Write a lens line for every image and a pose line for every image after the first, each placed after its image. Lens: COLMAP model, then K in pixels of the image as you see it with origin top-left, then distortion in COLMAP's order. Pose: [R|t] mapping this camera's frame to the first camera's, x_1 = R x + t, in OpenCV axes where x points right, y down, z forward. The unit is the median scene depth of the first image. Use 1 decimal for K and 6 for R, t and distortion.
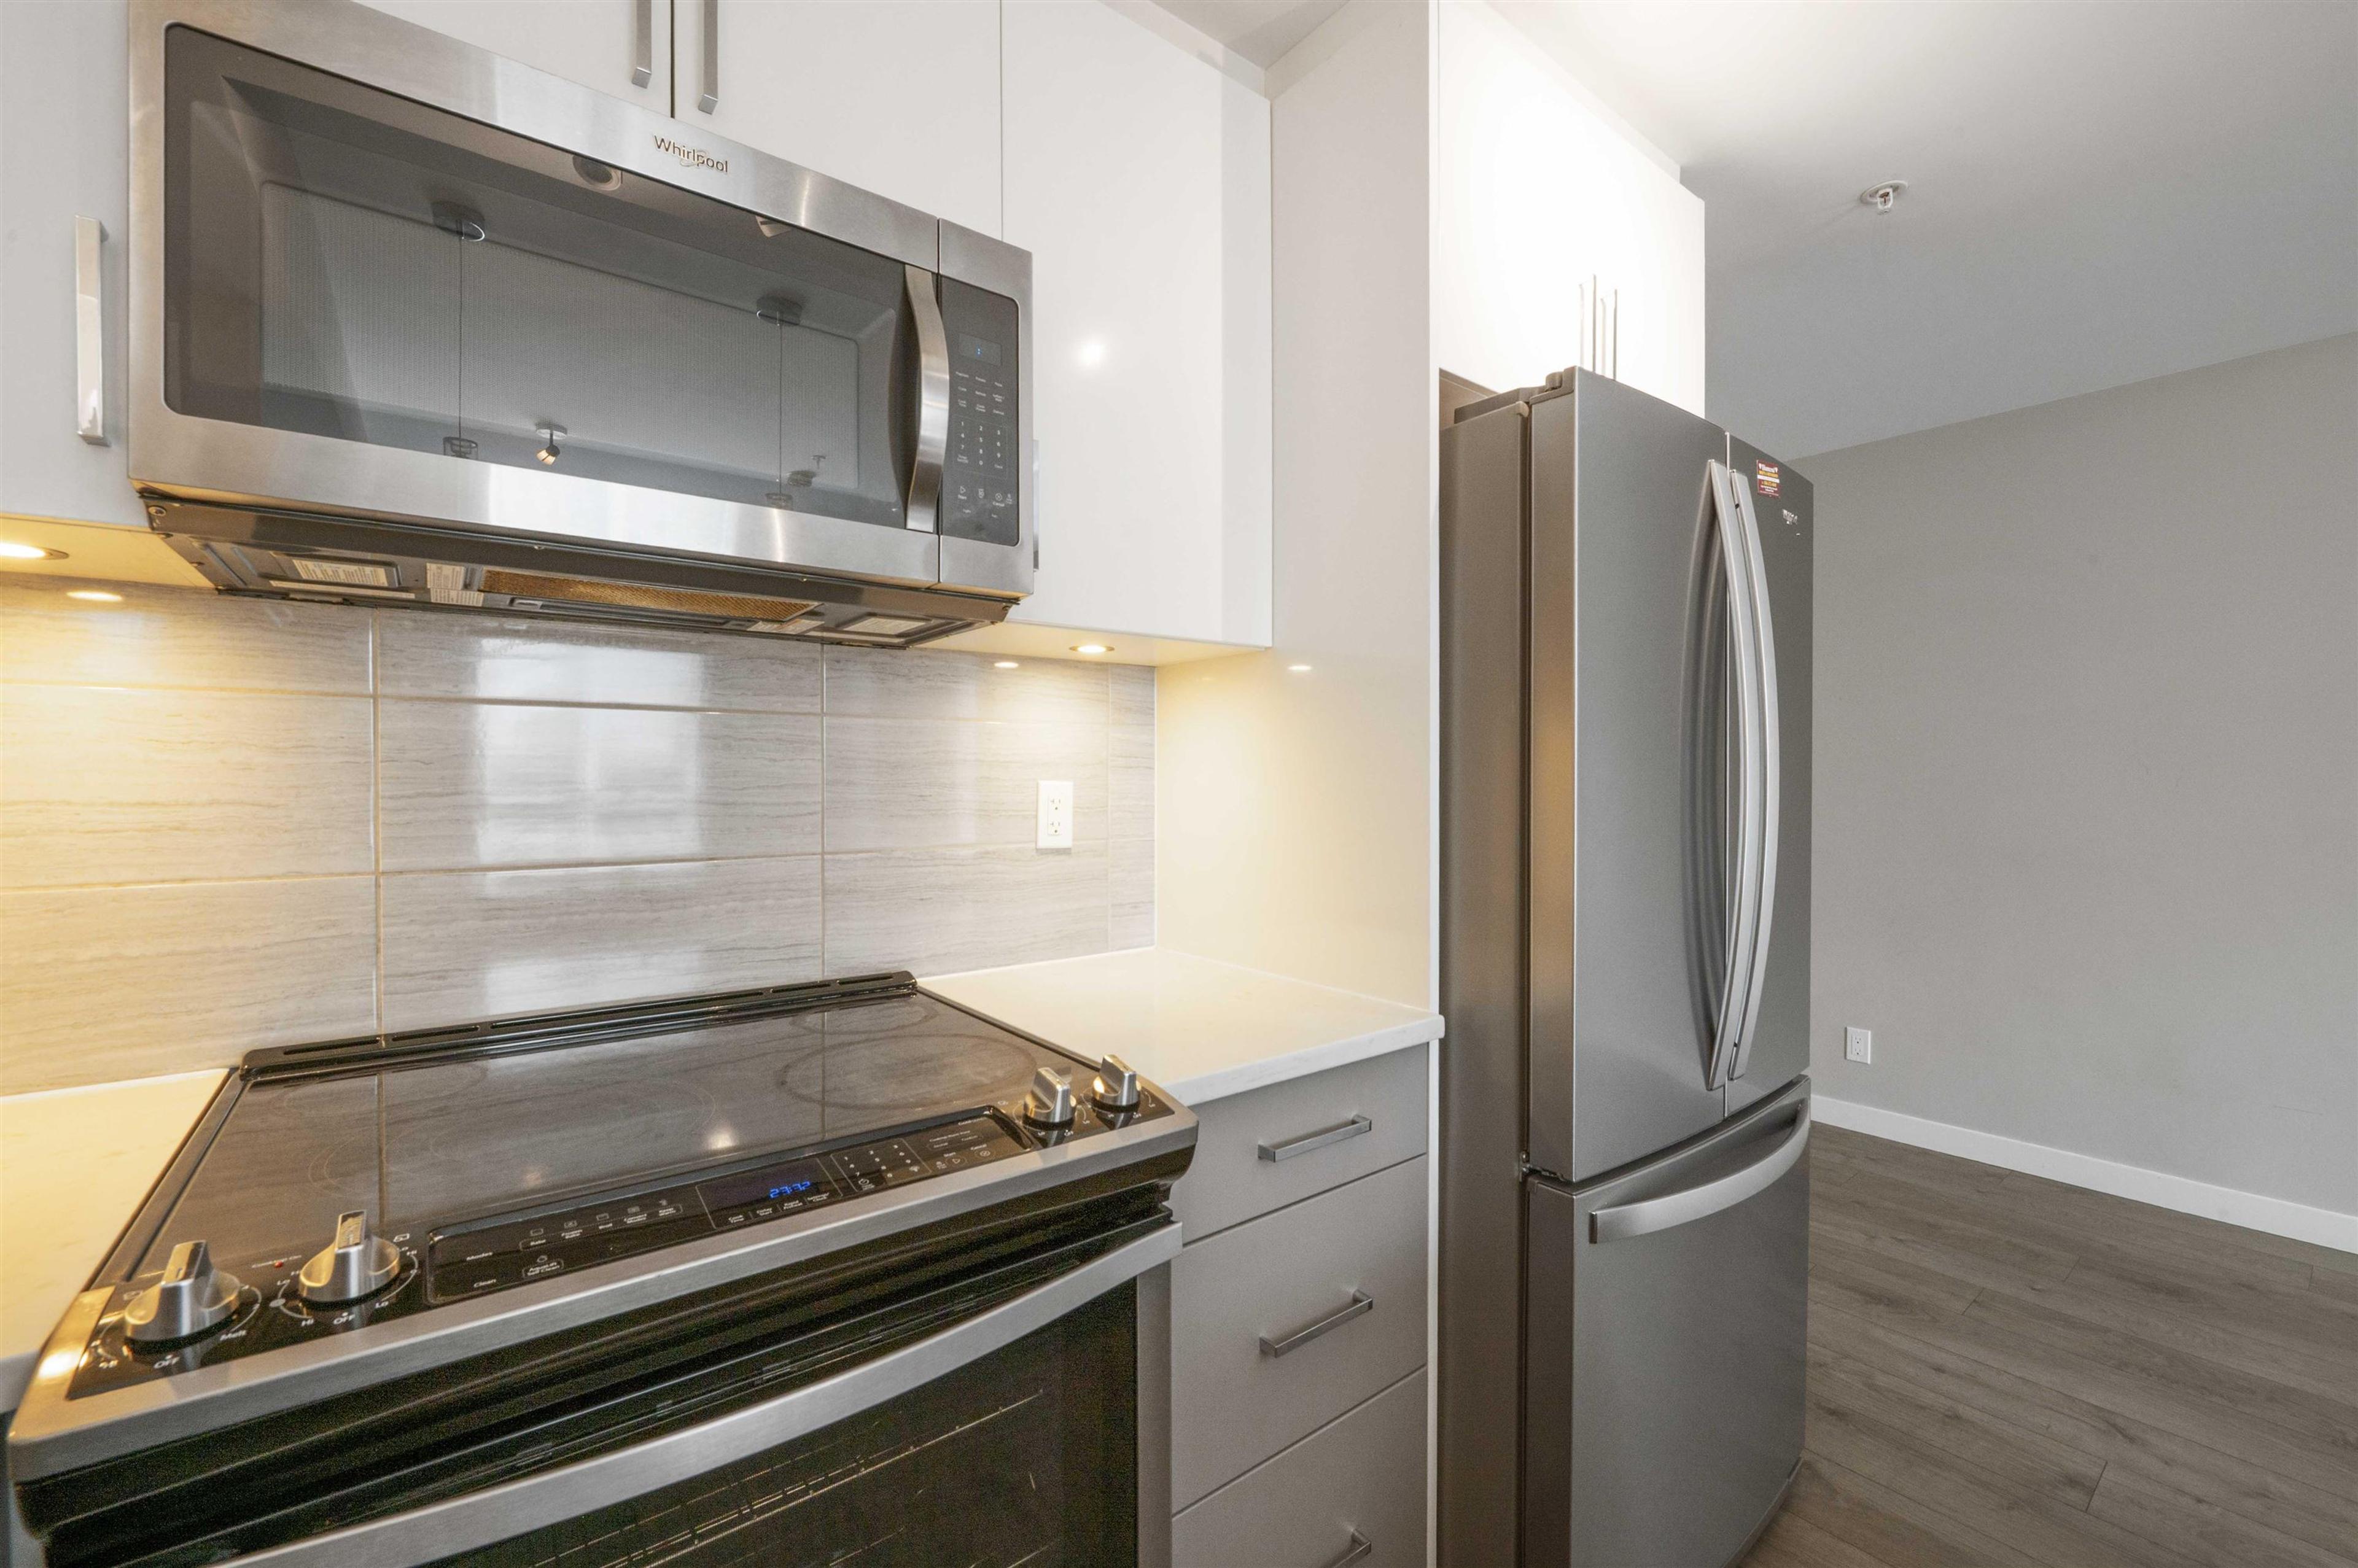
lens RADIAL K [[959.2, 0, 1167.6], [0, 959.2, 774.8], [0, 0, 1]] dist [-0.009149, -0.000925]
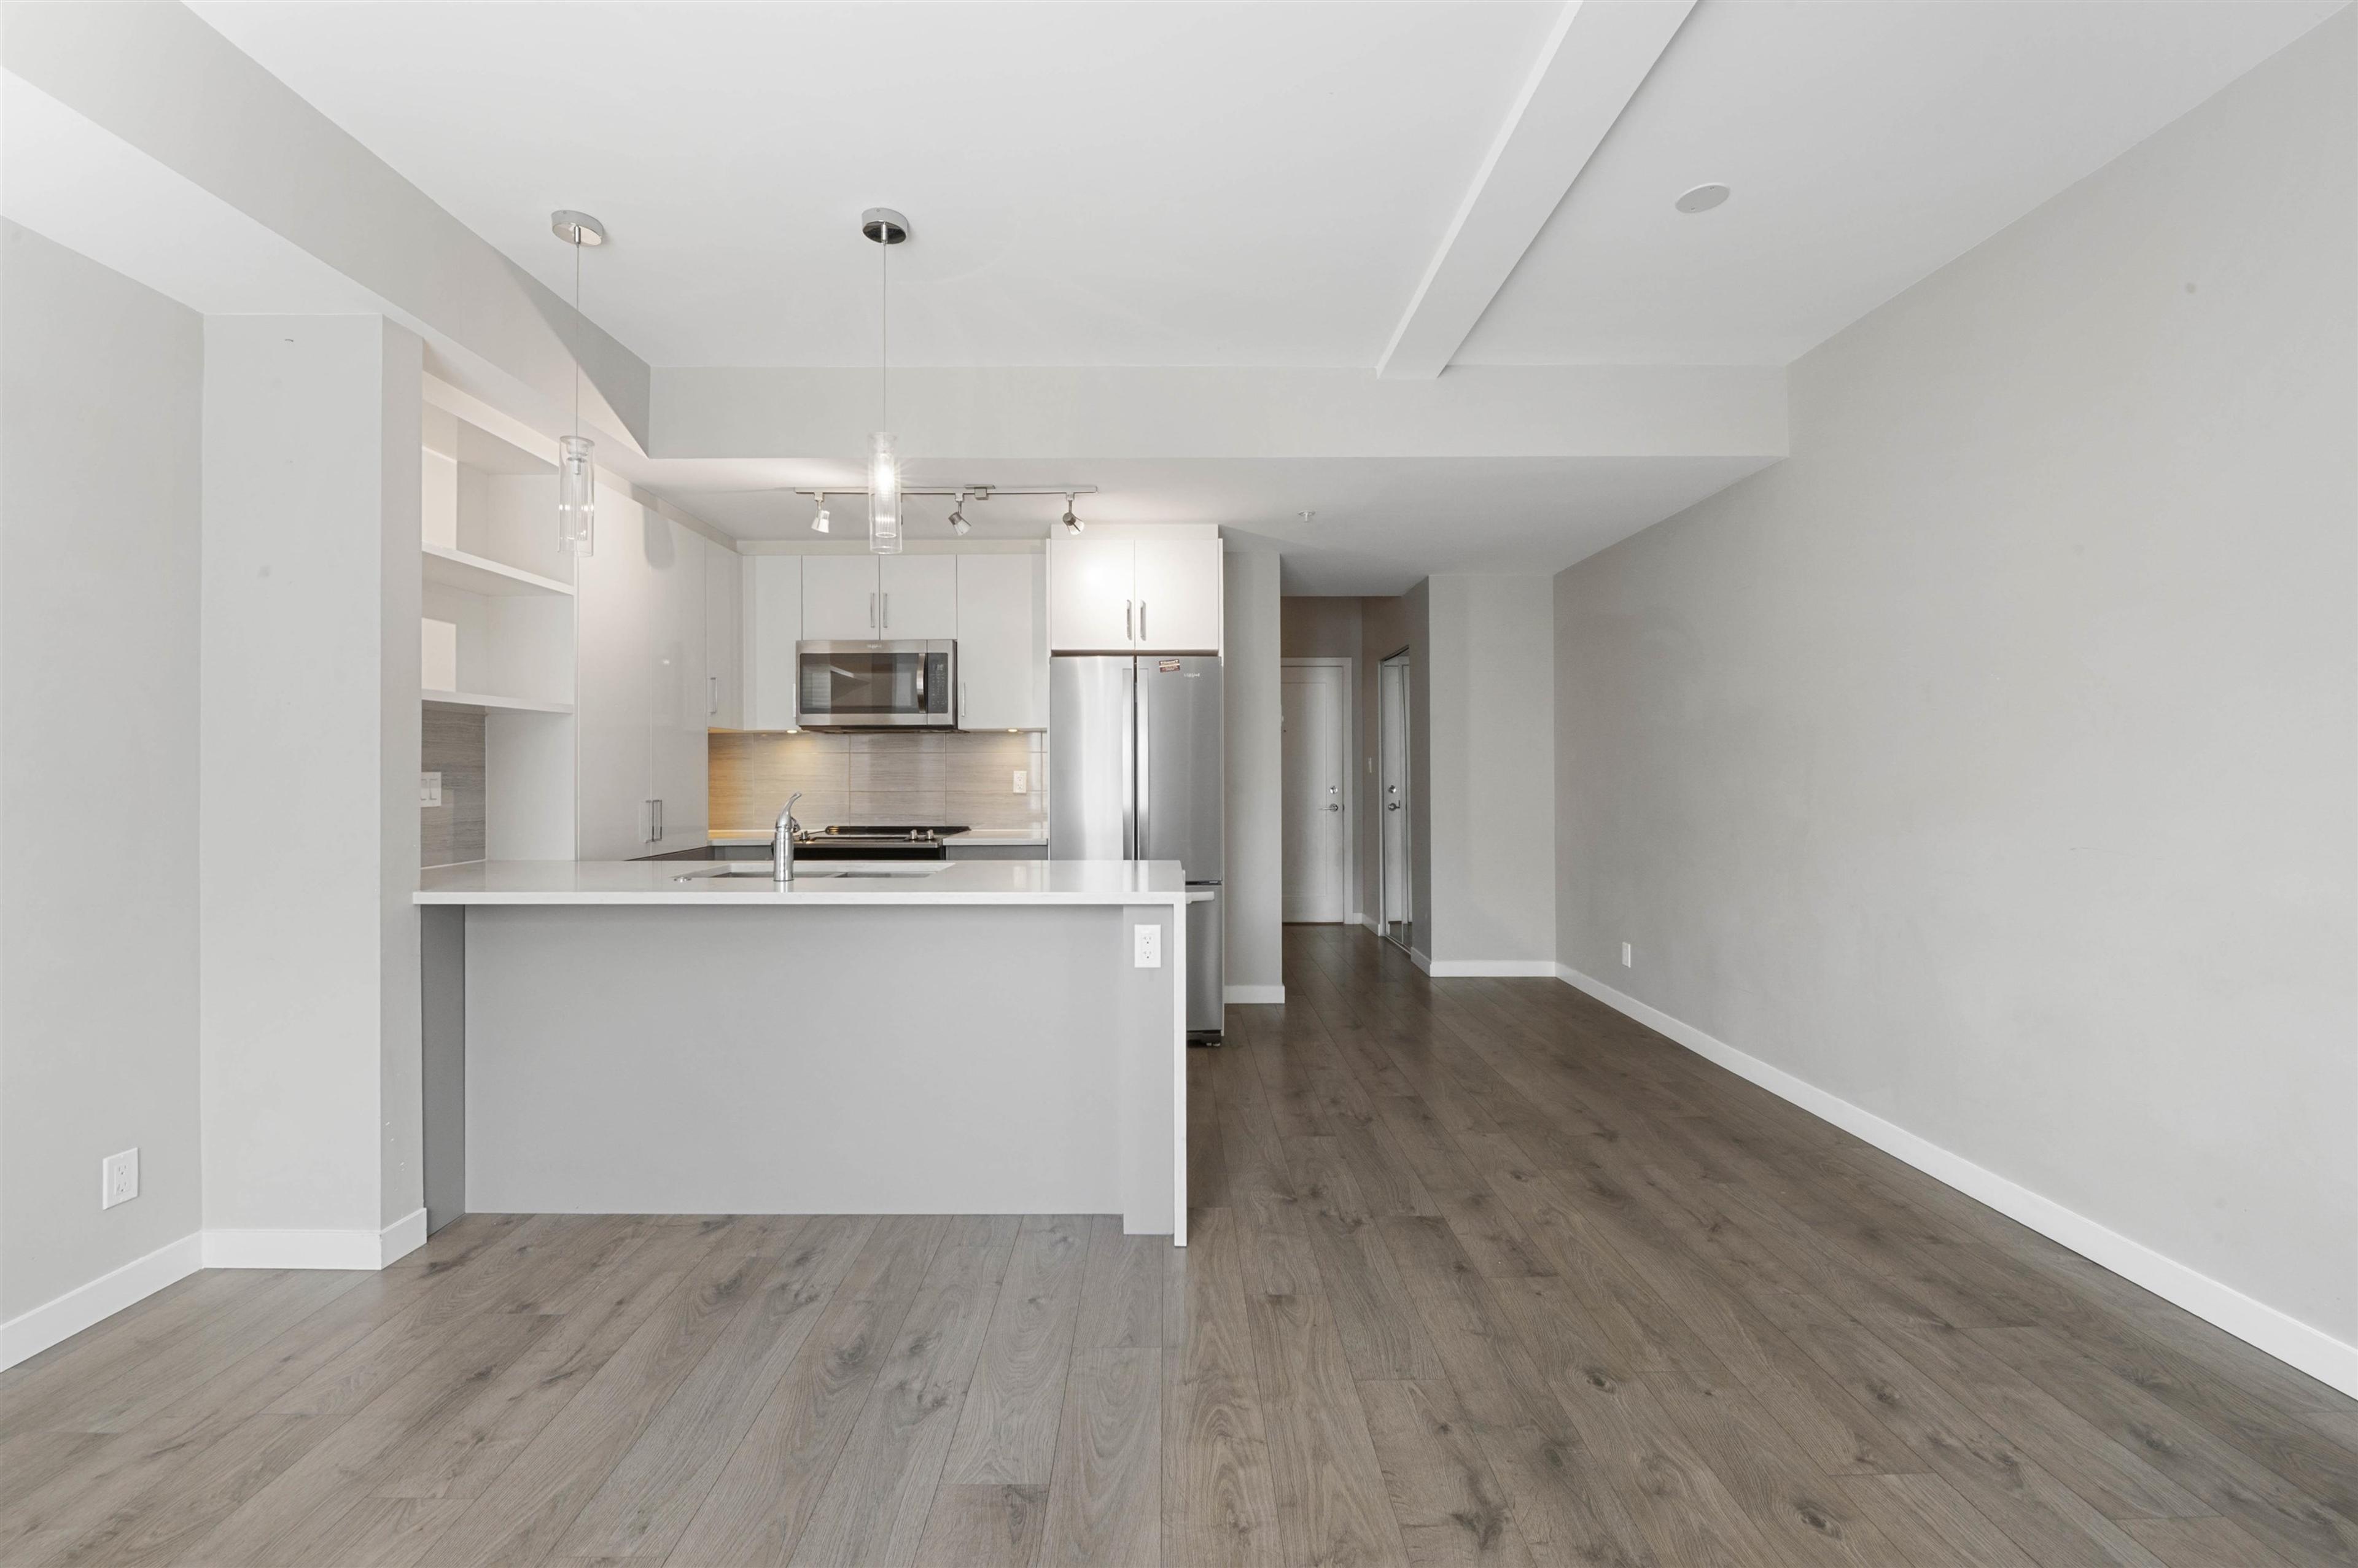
lens RADIAL K [[959.2, 0, 1167.6], [0, 959.2, 774.8], [0, 0, 1]] dist [-0.009149, -0.000925]
pose [[0.794471, -0.001611, -0.607300, 2.085827], [0.003440, 0.999992, 0.001847, 0.013616], [0.607292, -0.003557, 0.794471, -1.117866]]
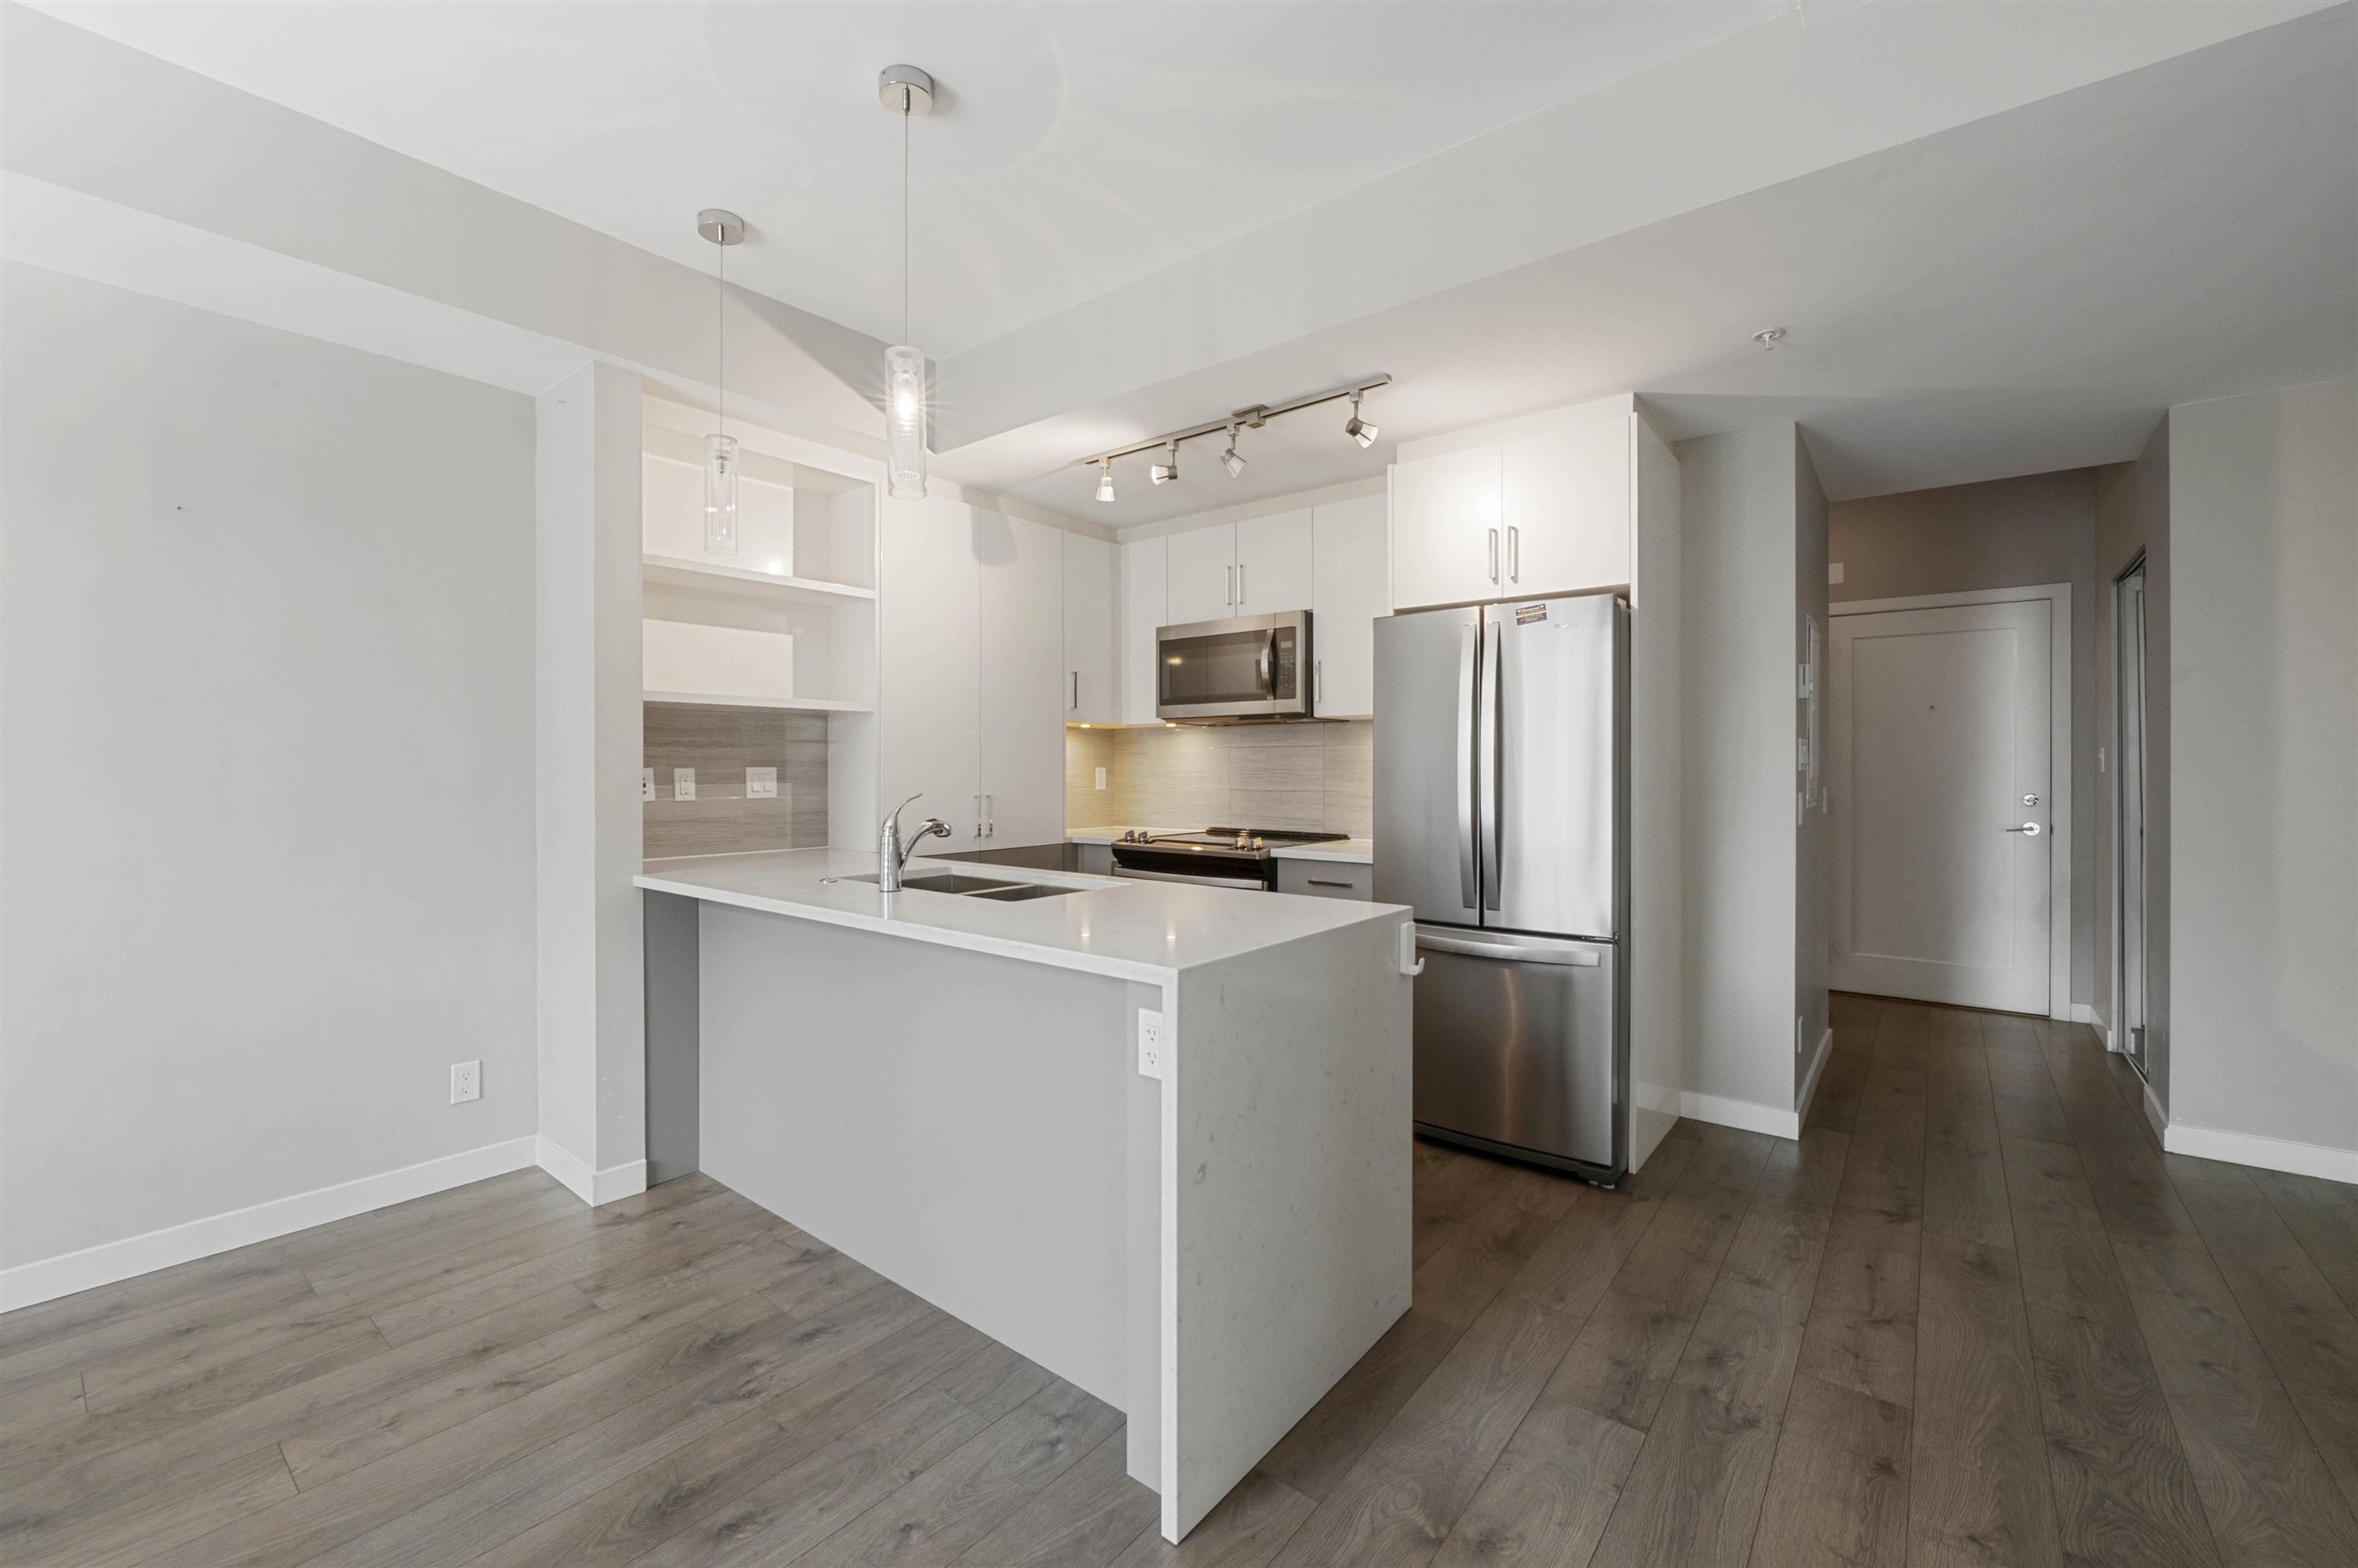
lens RADIAL K [[959.2, 0, 1167.6], [0, 959.2, 774.8], [0, 0, 1]] dist [-0.009149, -0.000925]
pose [[0.232852, 0.005147, -0.972499, 2.079670], [-0.001248, 0.999987, 0.004993, 0.011725], [0.972511, 0.000051, 0.232855, -0.147936]]
